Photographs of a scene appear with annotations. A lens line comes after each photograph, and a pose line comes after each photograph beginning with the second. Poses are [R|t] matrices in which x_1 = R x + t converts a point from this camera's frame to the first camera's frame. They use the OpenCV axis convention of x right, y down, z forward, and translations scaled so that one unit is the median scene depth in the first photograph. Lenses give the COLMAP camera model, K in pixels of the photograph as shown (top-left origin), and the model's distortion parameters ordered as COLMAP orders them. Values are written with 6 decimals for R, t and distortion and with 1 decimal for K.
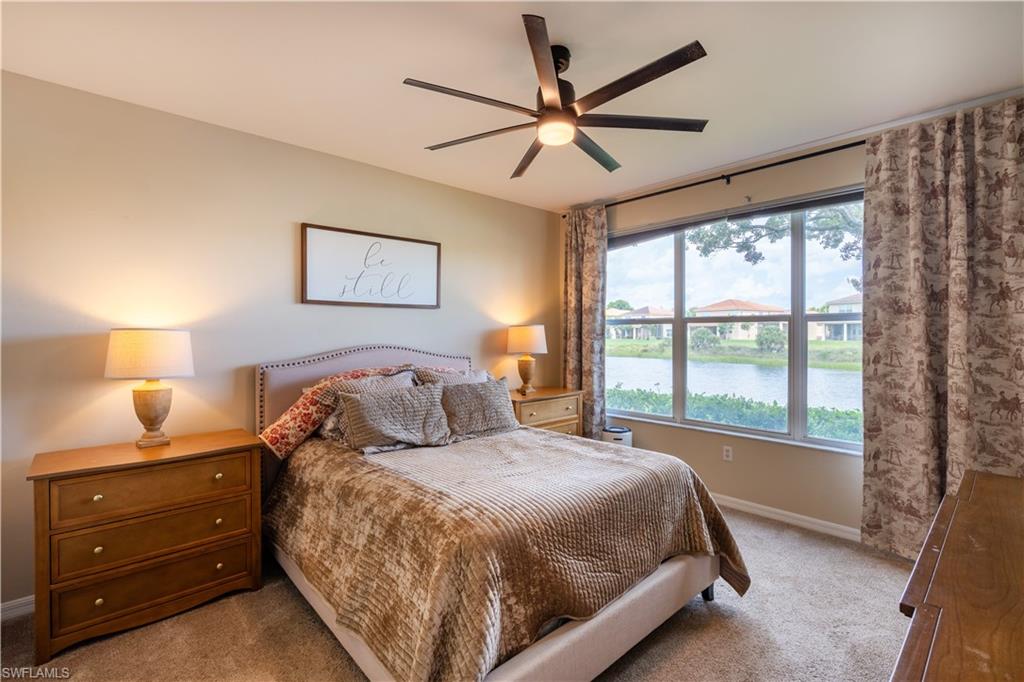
lens RADIAL K [[462.5, 0, 504.3], [0, 462.5, 337.3], [0, 0, 1]] dist [-0.008270, -0.000130]
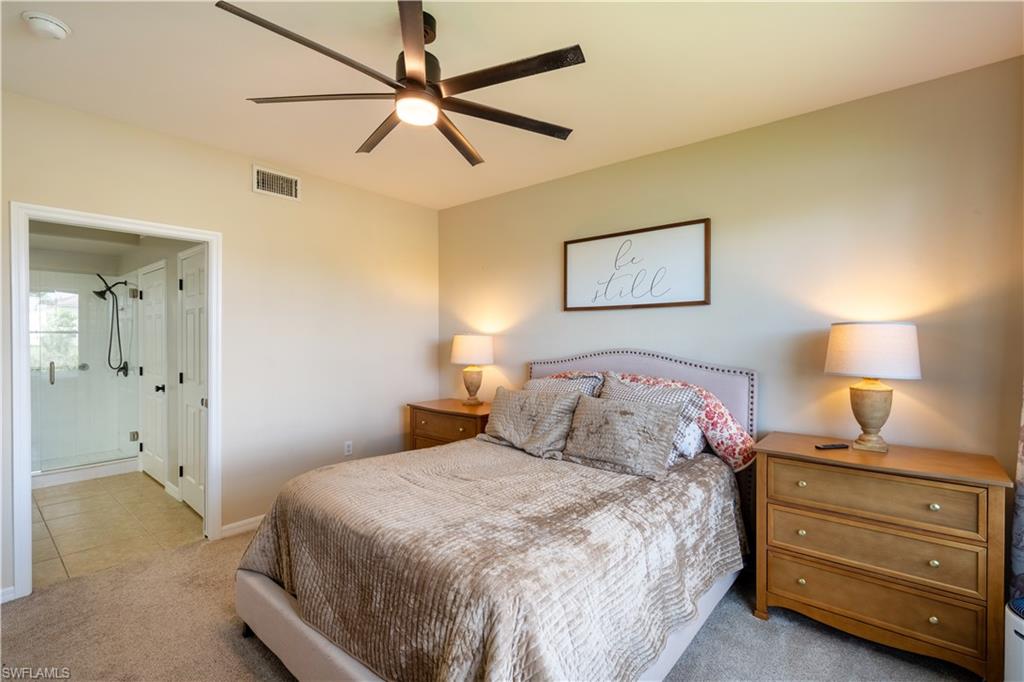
lens RADIAL K [[462.5, 0, 515.6], [0, 462.5, 339.6], [0, 0, 1]] dist [-0.008270, -0.000130]
pose [[0.142785, 0.013027, -0.989668, 0.646293], [-0.007102, 0.999901, 0.012137, -0.014384], [0.989728, 0.005295, 0.142863, 0.667539]]
